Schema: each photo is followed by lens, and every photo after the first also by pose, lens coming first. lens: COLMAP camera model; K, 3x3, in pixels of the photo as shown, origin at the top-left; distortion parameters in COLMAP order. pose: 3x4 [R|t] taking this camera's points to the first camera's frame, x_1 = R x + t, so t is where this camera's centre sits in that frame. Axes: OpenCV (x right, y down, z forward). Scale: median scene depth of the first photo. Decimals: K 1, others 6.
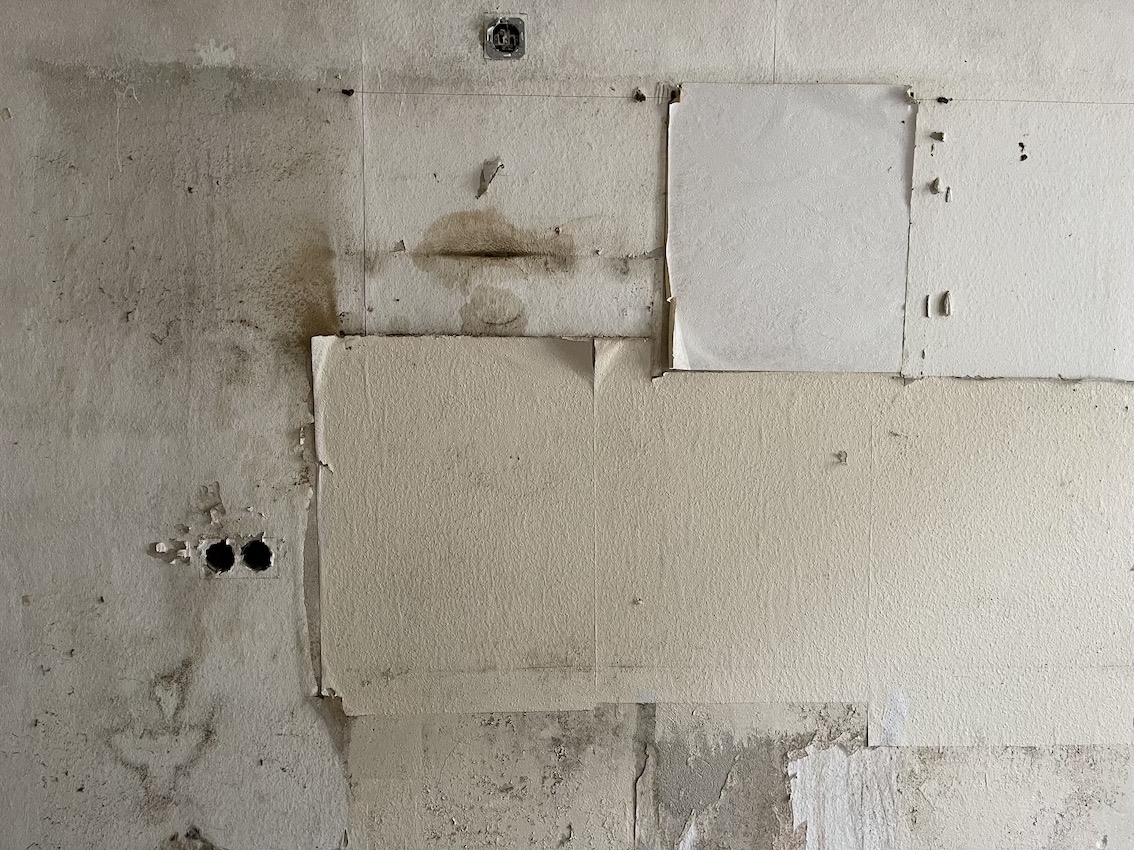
lens RADIAL K [[851.7, 0, 560.4], [0, 851.7, 425.1], [0, 0, 1]] dist [0.076809, -0.105431]
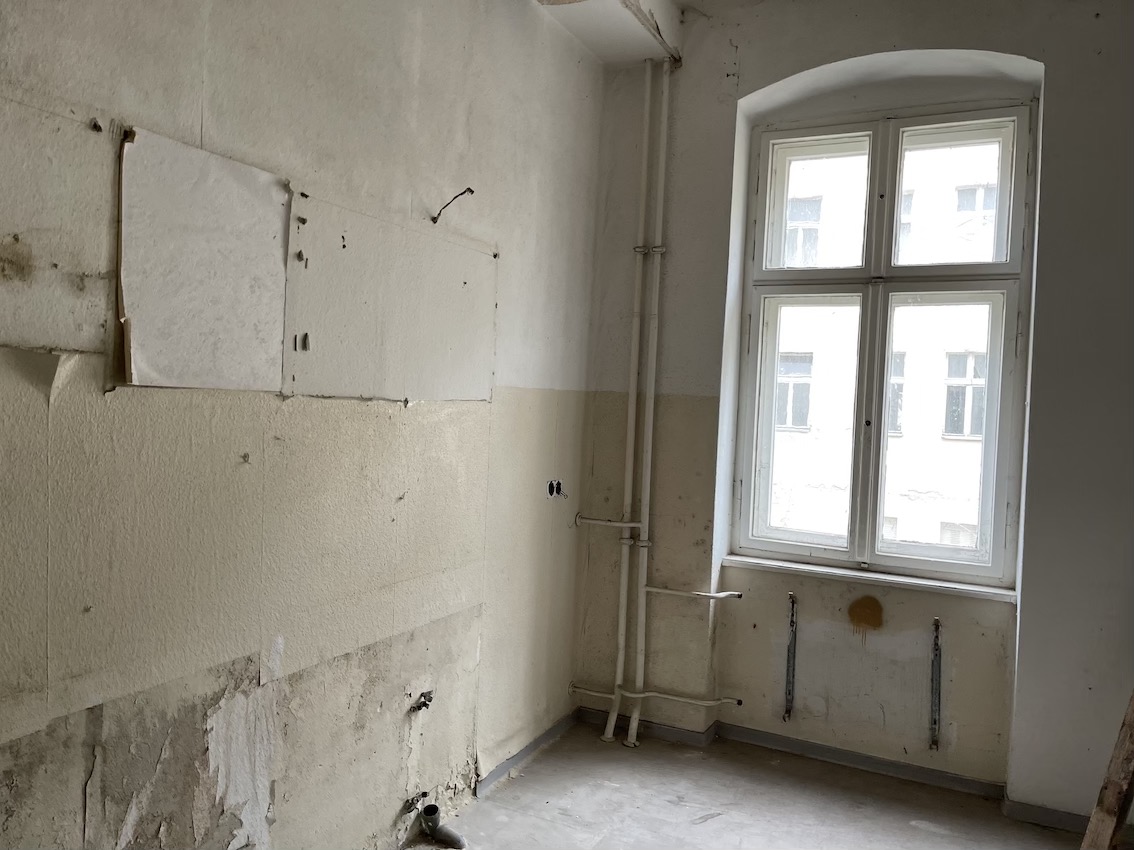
lens RADIAL K [[851.7, 0, 560.4], [0, 851.7, 425.1], [0, 0, 1]] dist [0.076809, -0.105431]
pose [[0.465076, -0.016256, 0.885121, -0.569932], [0.035997, 0.999352, -0.000561, 0.006700], [-0.884539, 0.032123, 0.465360, 0.008934]]
